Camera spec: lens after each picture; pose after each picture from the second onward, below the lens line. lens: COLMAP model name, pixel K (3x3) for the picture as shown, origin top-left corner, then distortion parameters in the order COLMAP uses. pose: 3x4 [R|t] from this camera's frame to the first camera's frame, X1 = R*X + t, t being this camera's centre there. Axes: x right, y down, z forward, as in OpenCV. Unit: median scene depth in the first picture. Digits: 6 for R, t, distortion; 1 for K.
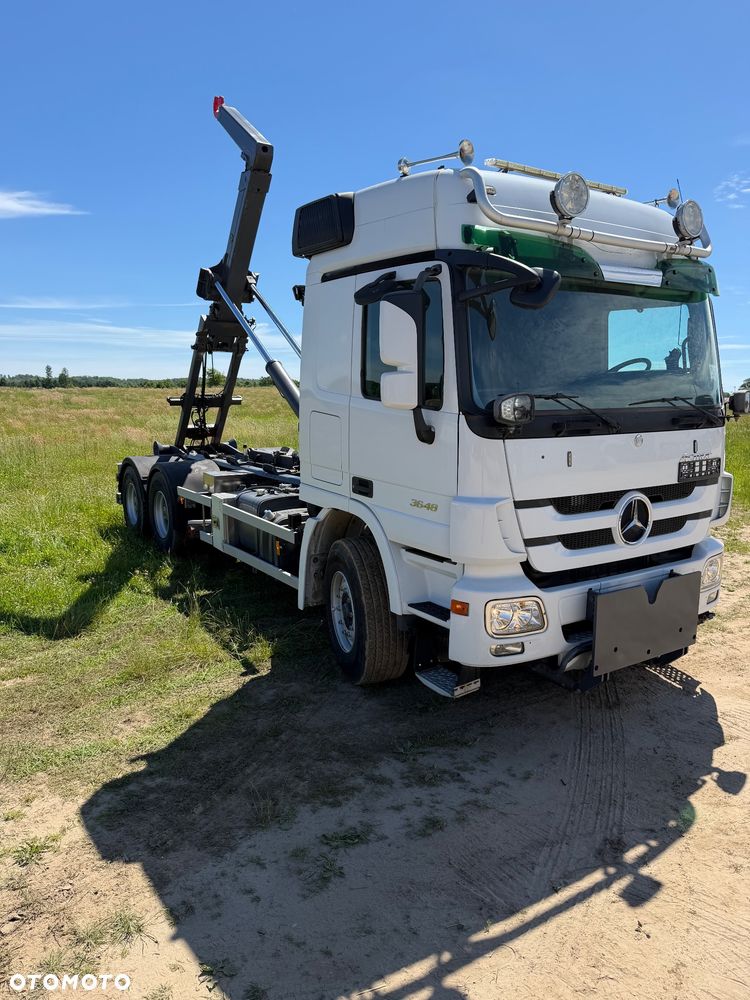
lens RADIAL K [[692.5, 0, 381.9], [0, 692.5, 496.9], [0, 0, 1]] dist [0.056273, -0.069754]
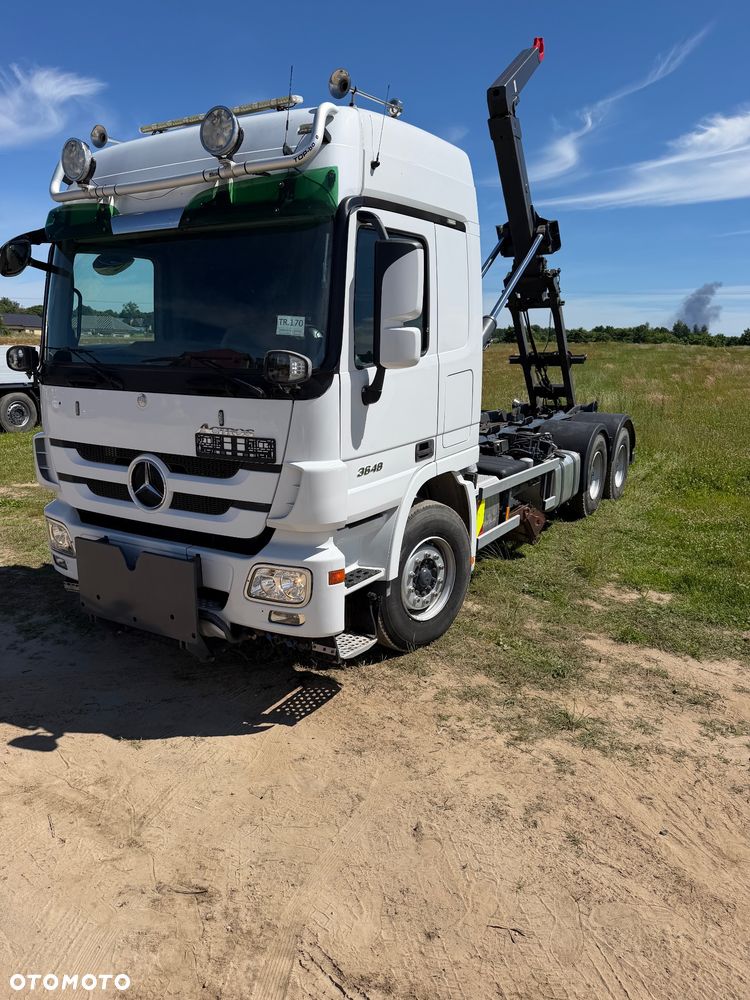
lens RADIAL K [[692.5, 0, 367.7], [0, 692.5, 500.0], [0, 0, 1]] dist [0.056273, -0.069754]
pose [[0.444652, 0.198112, -0.873520, 1.345397], [-0.146234, 0.978205, 0.147415, -0.131239], [0.883686, 0.062190, 0.463931, 0.831285]]
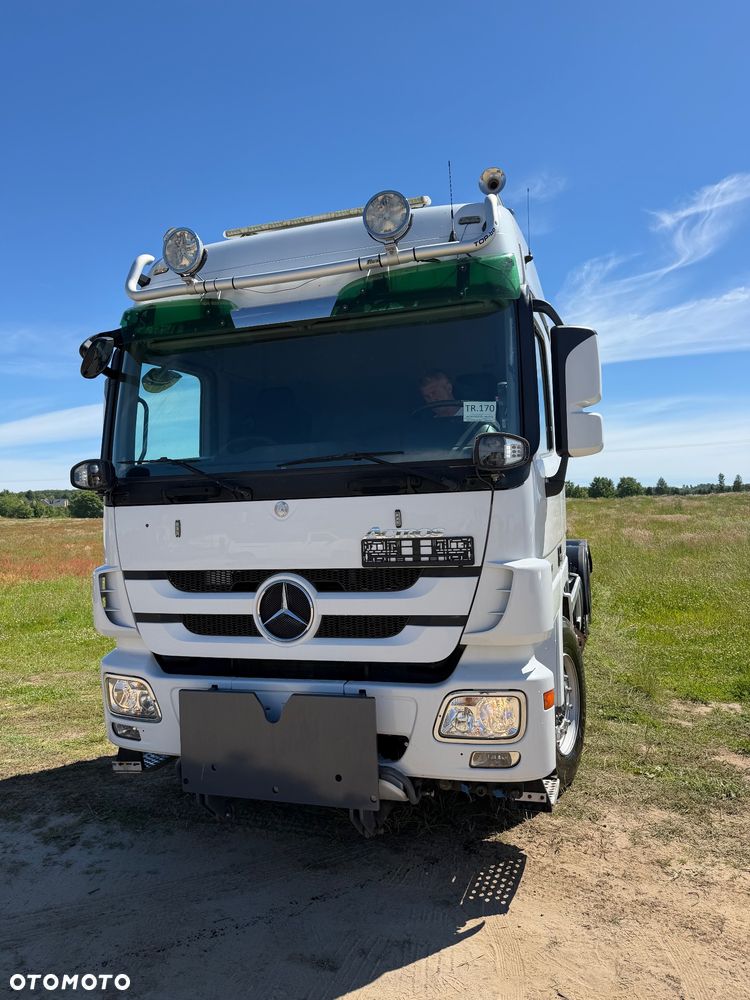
lens RADIAL K [[692.5, 0, 378.1], [0, 692.5, 505.9], [0, 0, 1]] dist [0.056273, -0.069754]
pose [[0.636476, -0.024891, -0.770895, 1.040771], [-0.082422, 0.991561, -0.100066, -0.013582], [0.766880, 0.127228, 0.629053, 0.579993]]
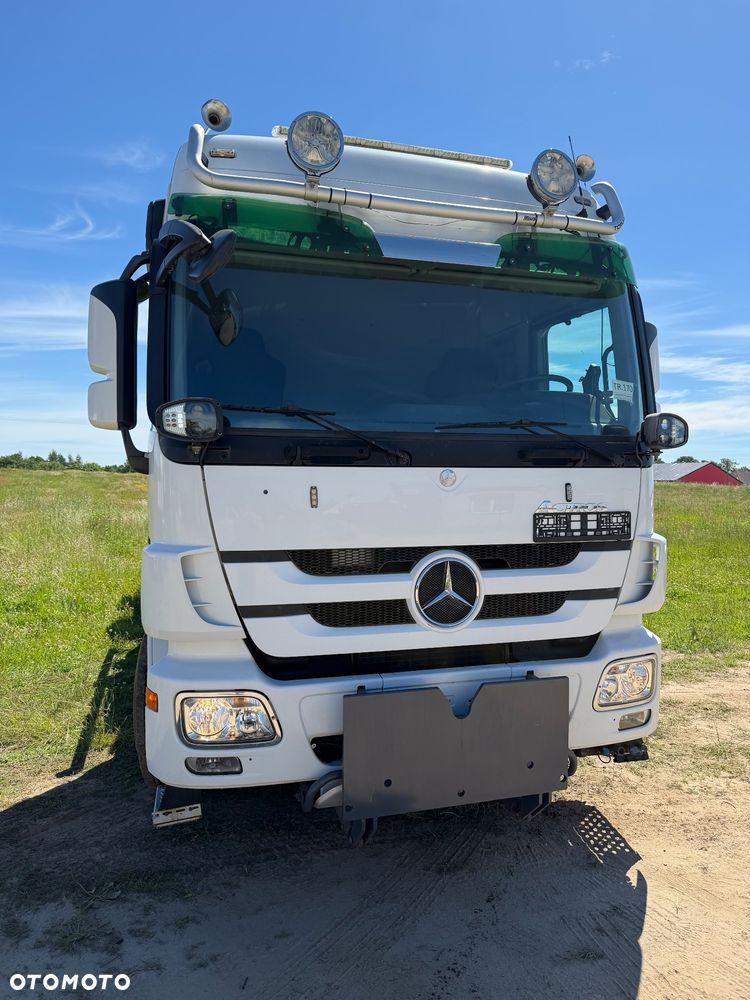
lens RADIAL K [[692.5, 0, 377.5], [0, 692.5, 505.4], [0, 0, 1]] dist [0.056273, -0.069754]
pose [[0.961072, 0.014818, -0.275900, 0.487350], [-0.046144, 0.993145, -0.107399, 0.025310], [0.272417, 0.115949, 0.955167, 0.314725]]
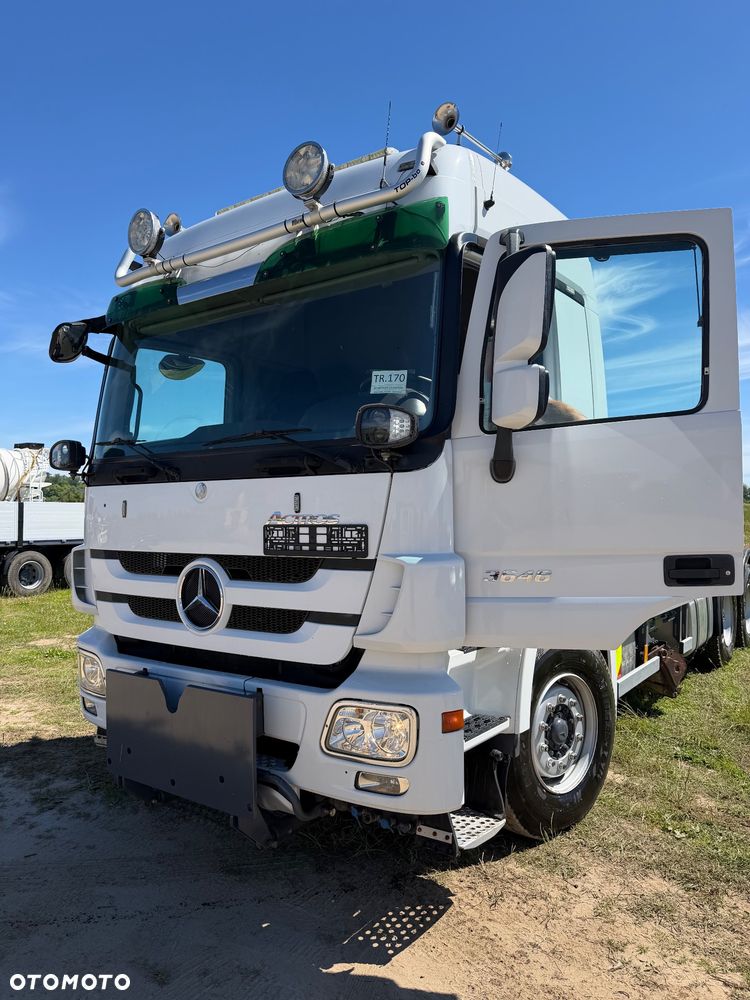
lens RADIAL K [[692.5, 0, 381.3], [0, 692.5, 507.8], [0, 0, 1]] dist [0.056273, -0.069754]
pose [[0.377049, -0.011039, -0.926128, 1.133686], [-0.135888, 0.988449, -0.067105, -0.037448], [0.916171, 0.151151, 0.371193, 0.893287]]
